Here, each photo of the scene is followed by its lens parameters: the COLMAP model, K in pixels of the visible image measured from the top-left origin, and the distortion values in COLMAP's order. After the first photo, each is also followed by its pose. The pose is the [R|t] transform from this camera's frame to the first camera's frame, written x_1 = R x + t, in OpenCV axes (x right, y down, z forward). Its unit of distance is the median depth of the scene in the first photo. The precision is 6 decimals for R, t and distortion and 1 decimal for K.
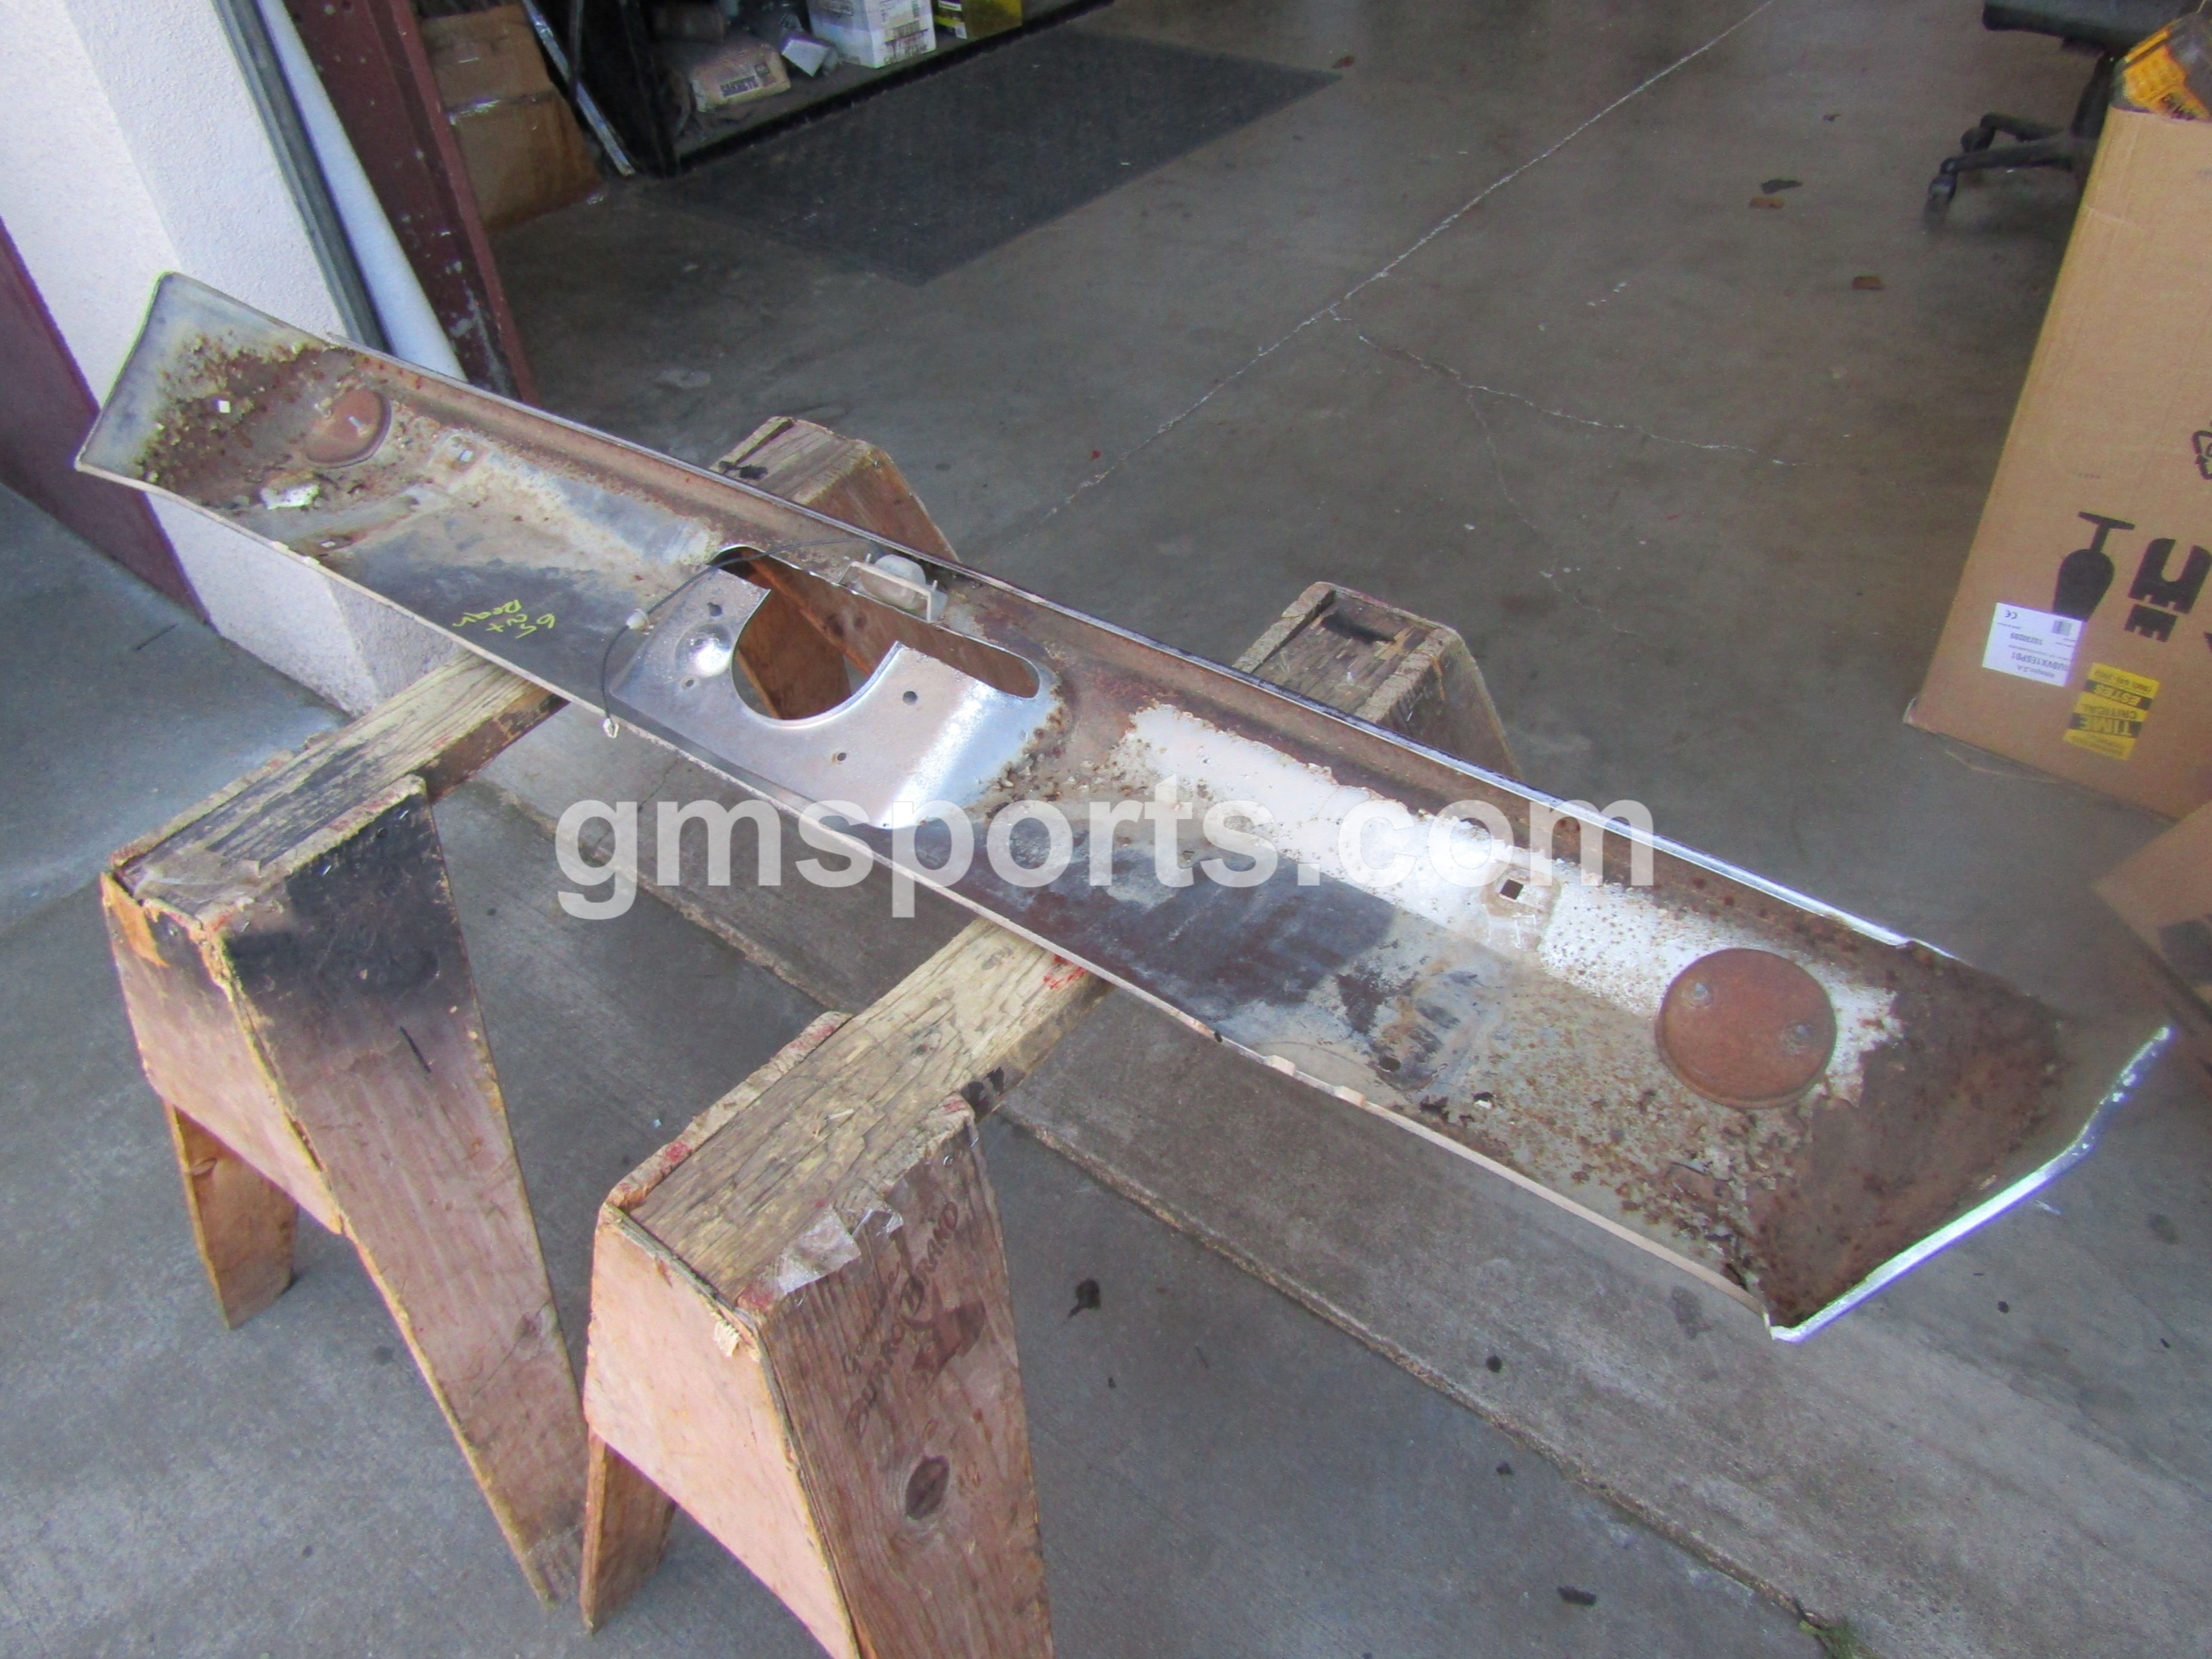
lens RADIAL K [[1583.0, 0, 1103.6], [0, 1583.0, 832.1], [0, 0, 1]] dist [-0.006837, 0.003151]
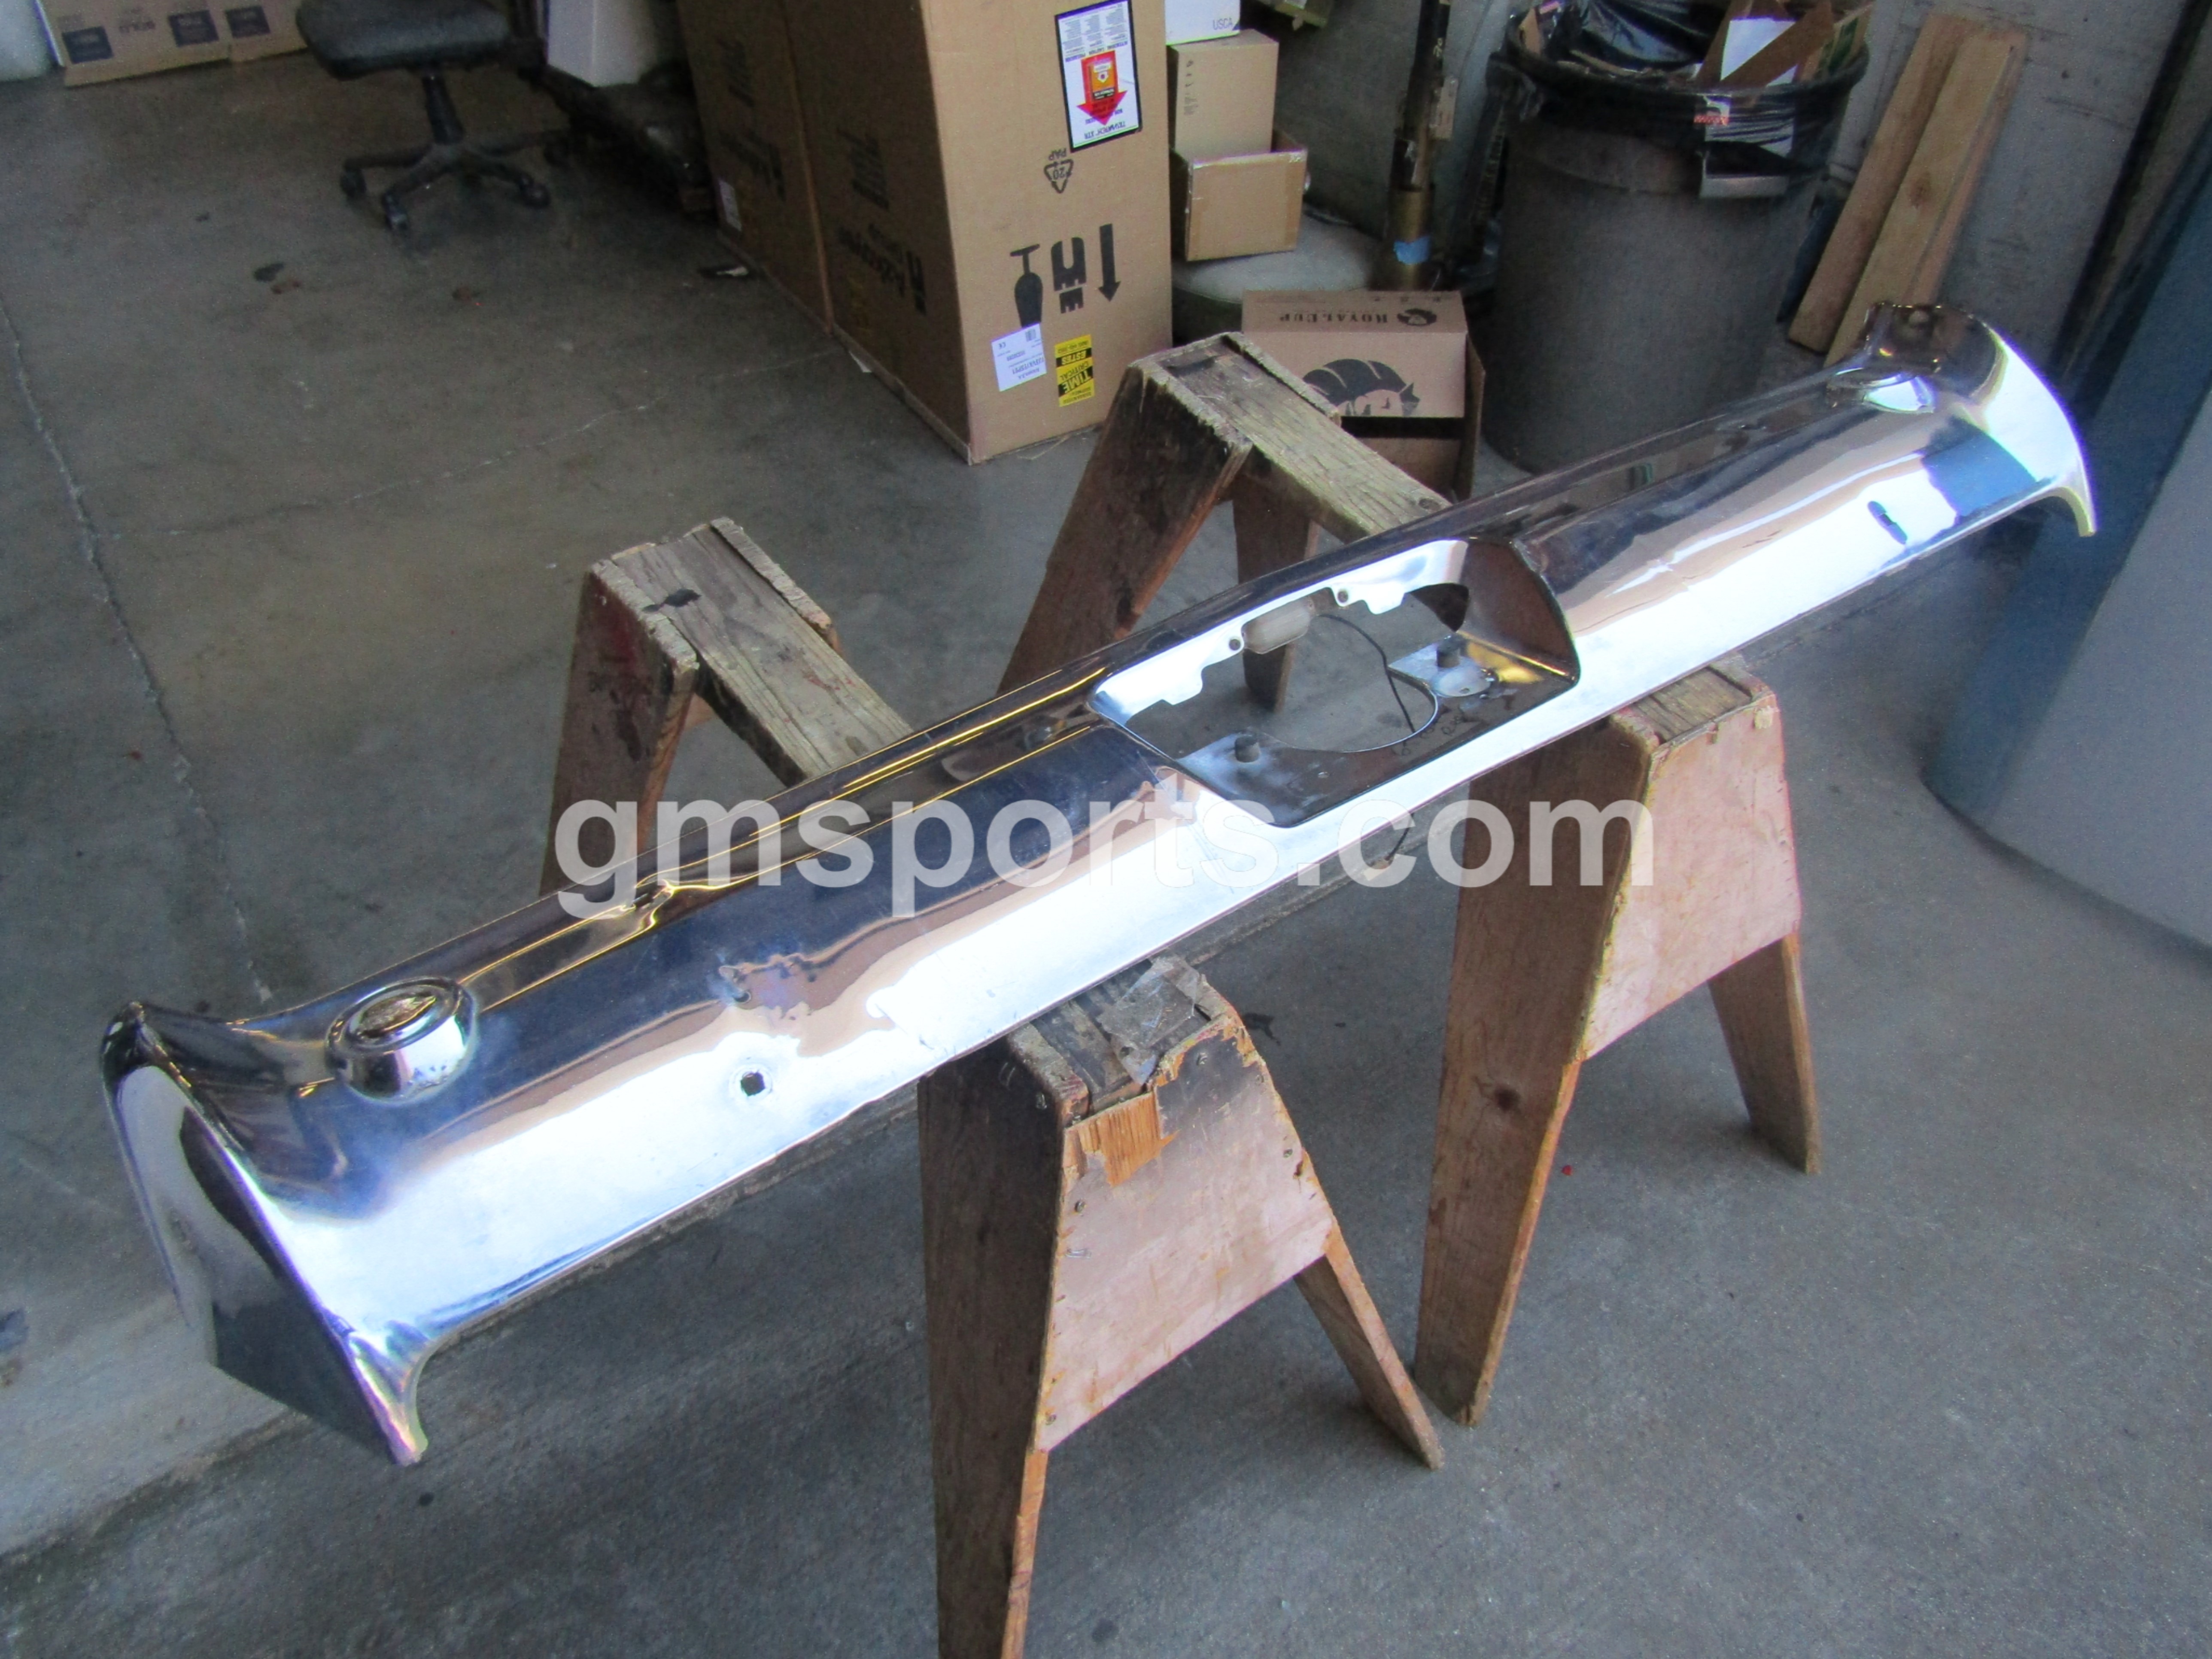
lens RADIAL K [[1583.0, 0, 1111.3], [0, 1583.0, 826.9], [0, 0, 1]] dist [-0.006837, 0.003151]
pose [[0.302996, -0.591551, 0.747169, -0.822353], [0.645692, 0.704069, 0.295583, -0.222837], [-0.700910, 0.392880, 0.595289, 0.311588]]
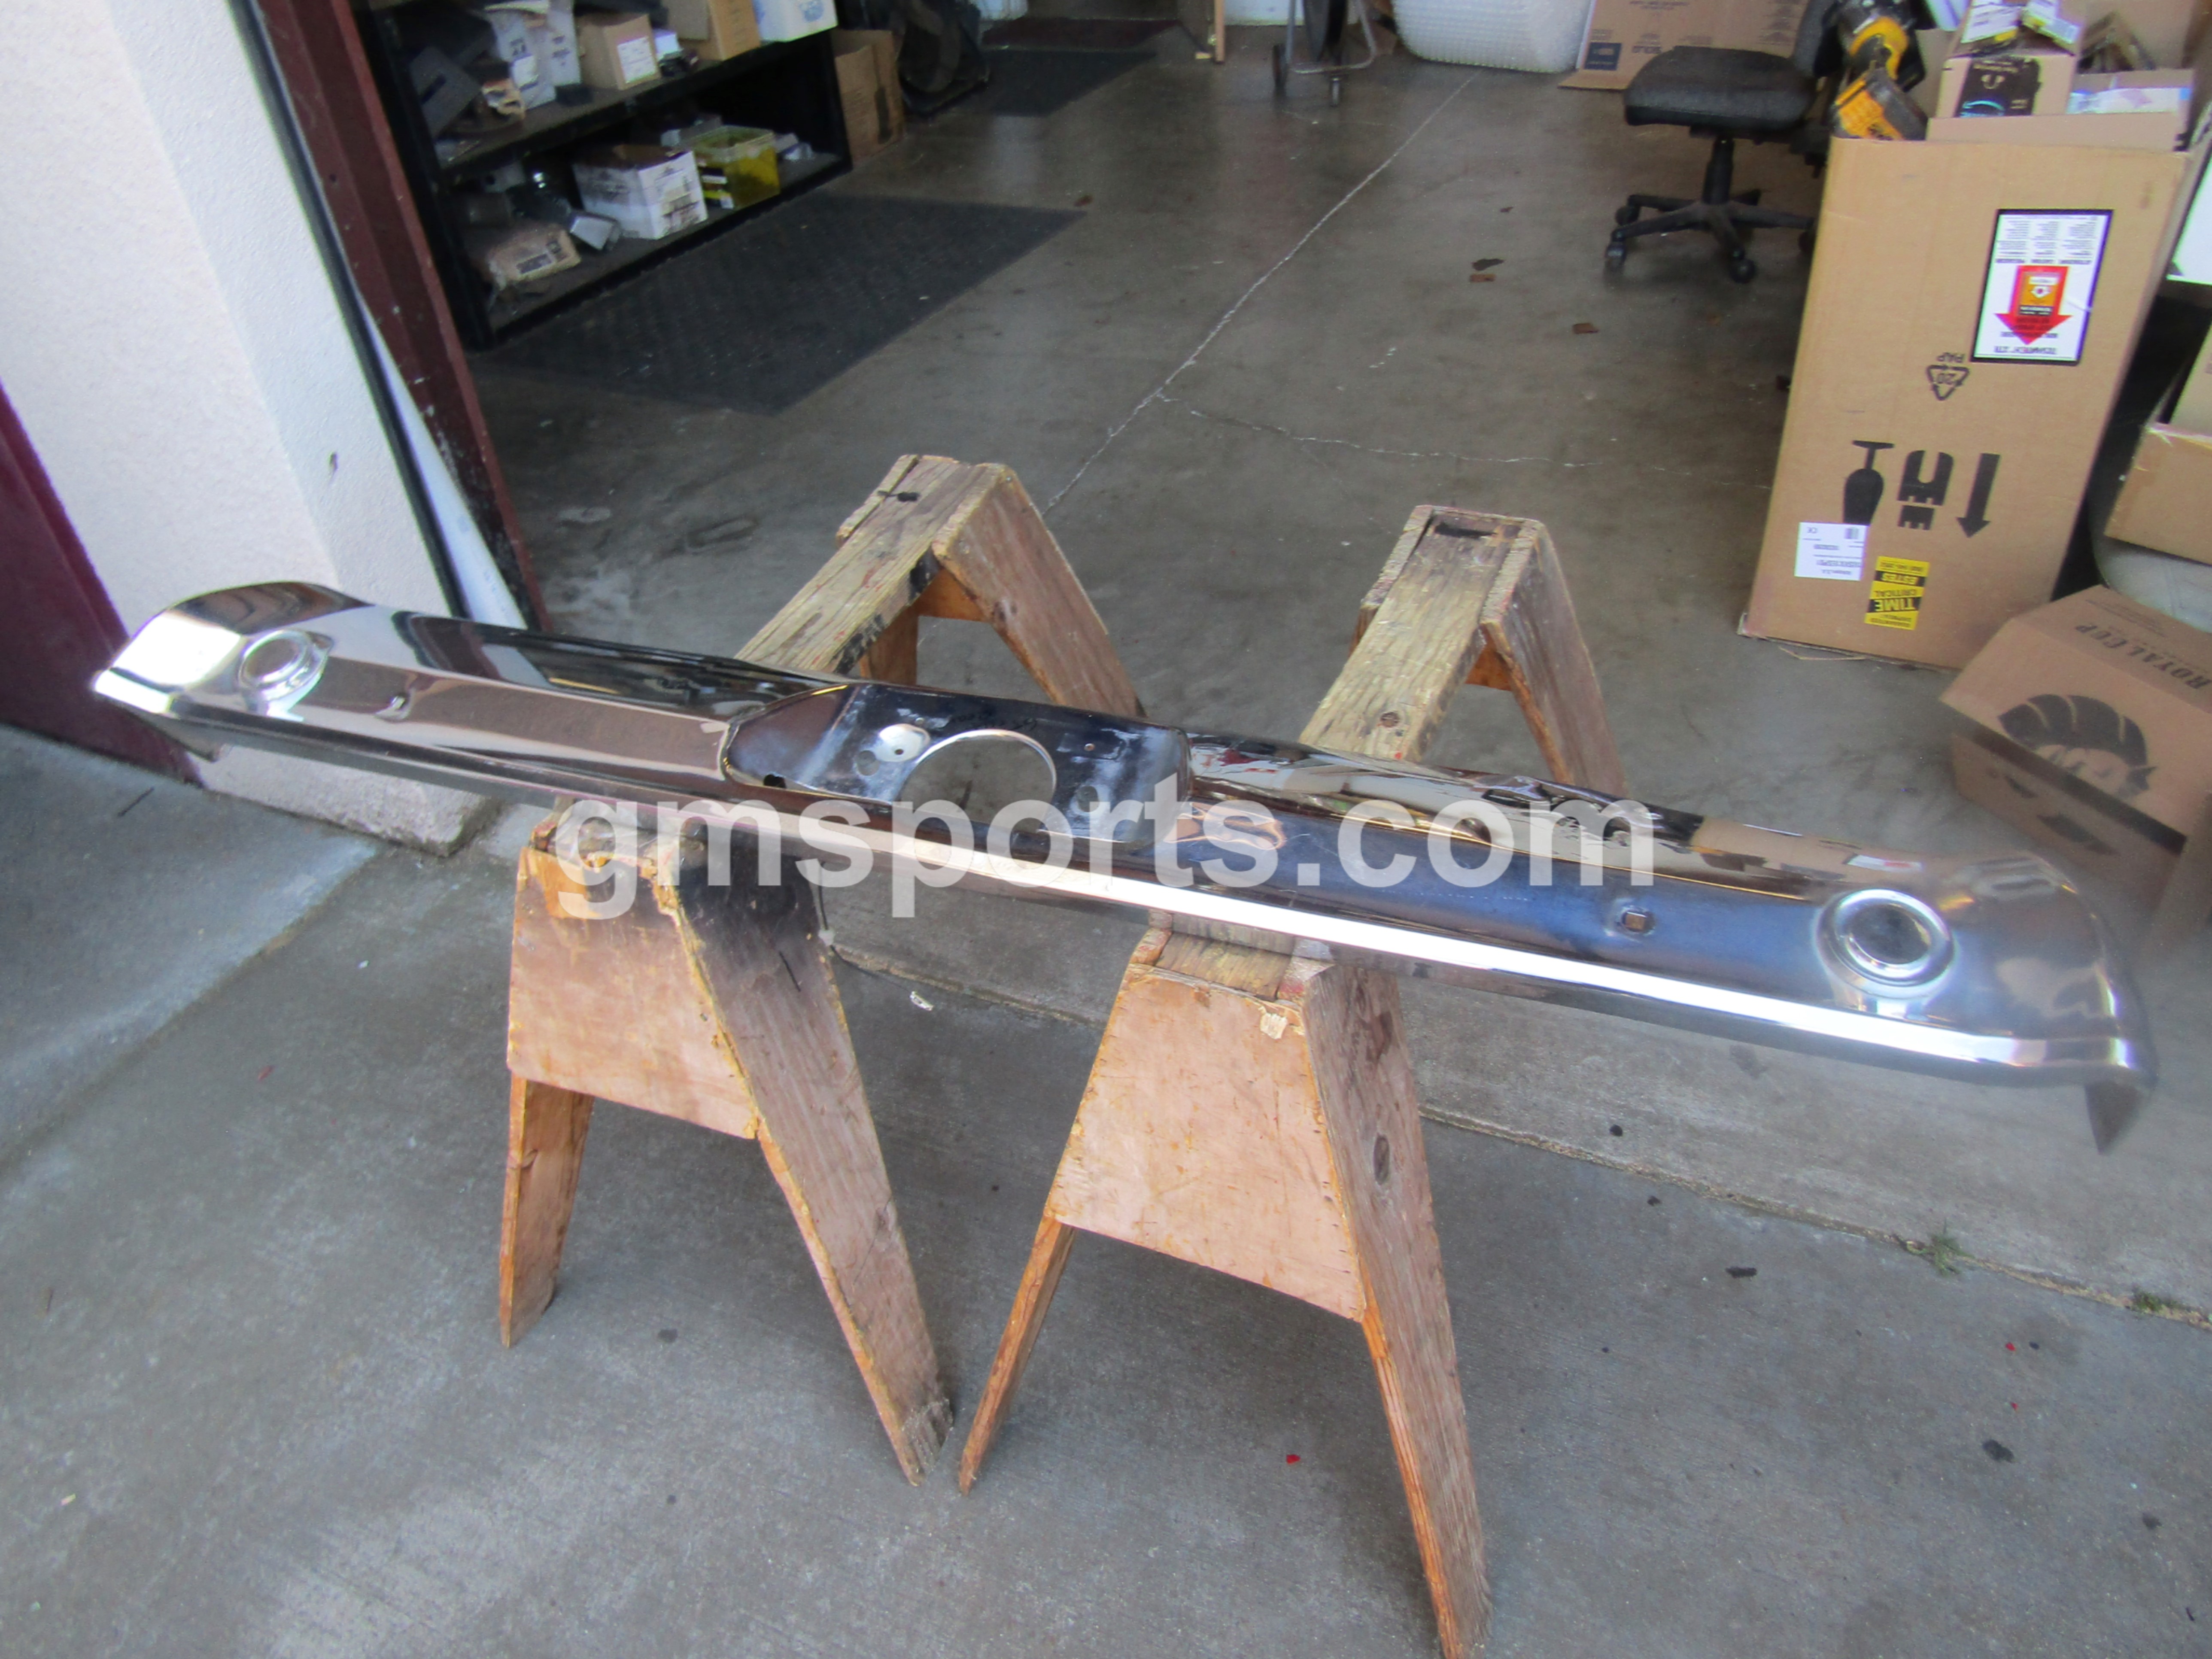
lens RADIAL K [[1583.0, 0, 1107.4], [0, 1583.0, 834.1], [0, 0, 1]] dist [-0.006837, 0.003151]
pose [[0.968622, -0.151934, 0.196690, -0.319443], [0.170171, 0.982218, -0.079309, 0.128845], [-0.181143, 0.110291, 0.977253, -0.147420]]
